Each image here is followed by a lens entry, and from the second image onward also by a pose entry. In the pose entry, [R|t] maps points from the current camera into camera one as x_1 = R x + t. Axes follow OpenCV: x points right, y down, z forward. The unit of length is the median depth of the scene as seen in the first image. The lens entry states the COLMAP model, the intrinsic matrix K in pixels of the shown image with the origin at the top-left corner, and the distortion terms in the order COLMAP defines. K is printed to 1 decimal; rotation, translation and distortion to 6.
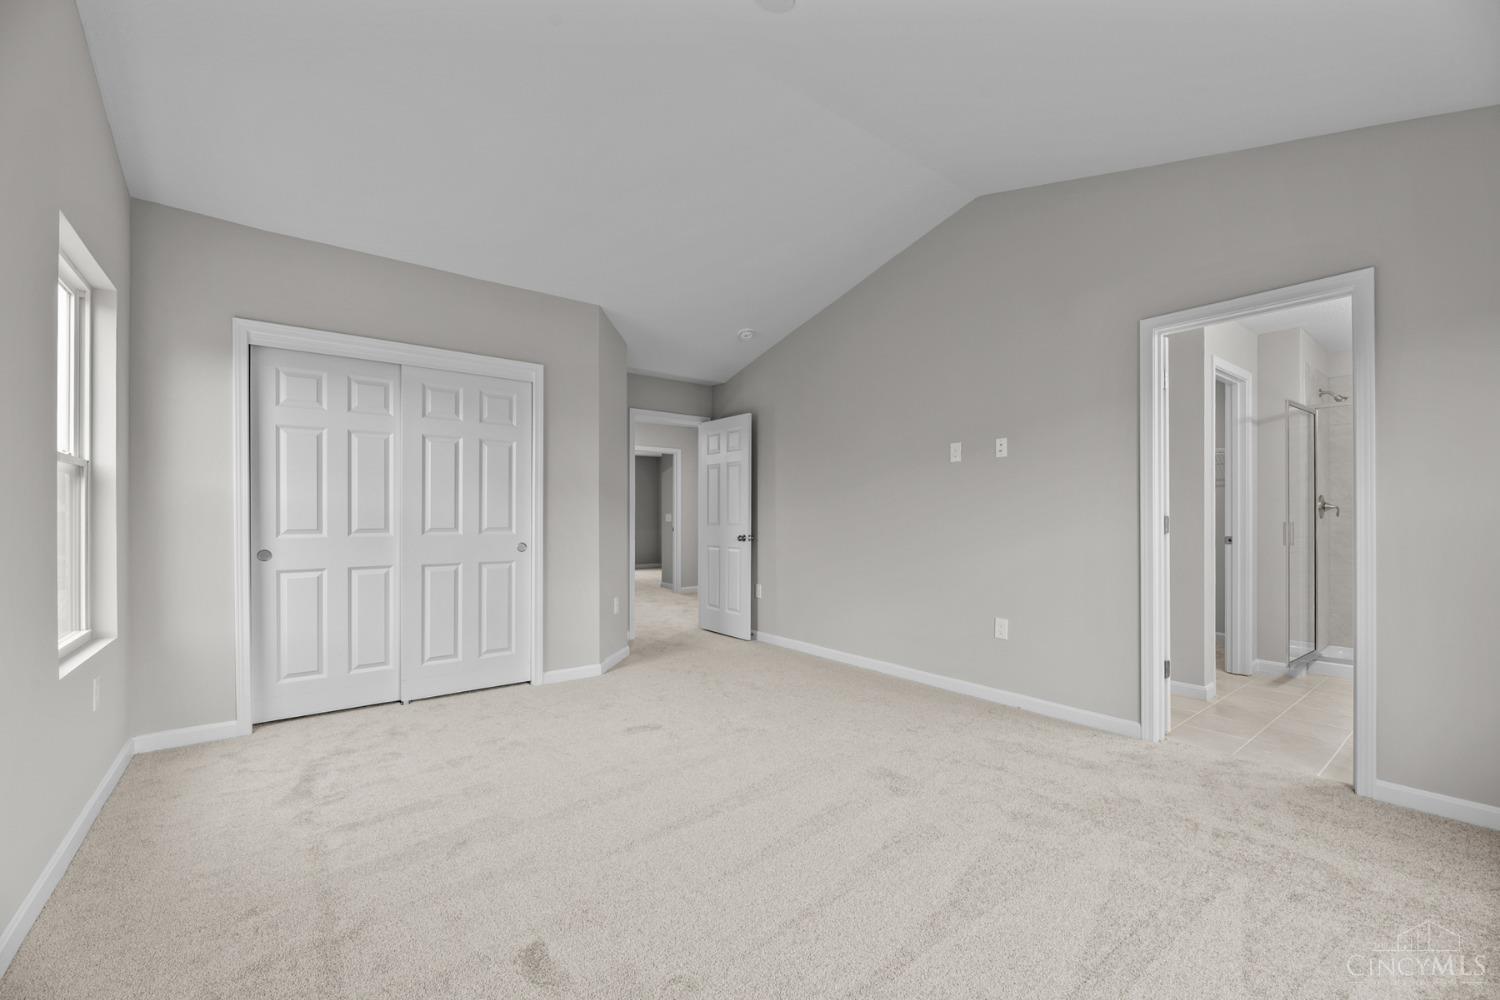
lens RADIAL K [[603.1, 0, 750.7], [0, 603.1, 512.1], [0, 0, 1]] dist [0.001058, -0.003511]
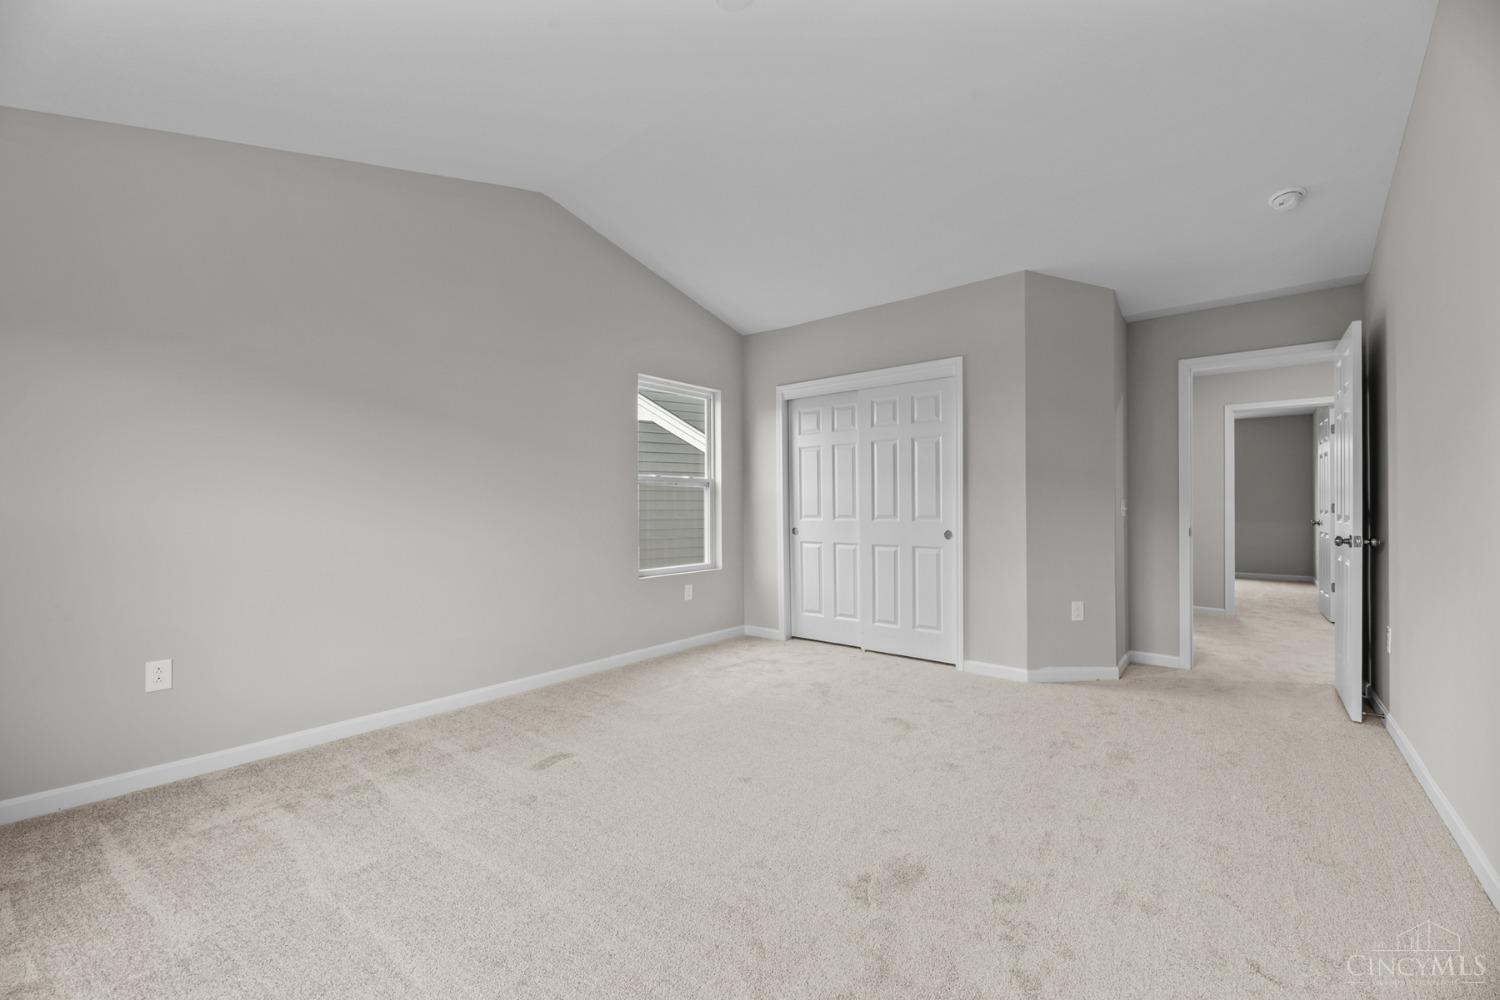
lens RADIAL K [[603.1, 0, 756.0], [0, 603.1, 498.5], [0, 0, 1]] dist [0.001058, -0.003511]
pose [[0.221859, -0.014018, -0.974978, 0.624338], [0.012872, 0.999852, -0.011446, 0.002677], [0.974994, -0.010011, 0.222007, 0.480209]]
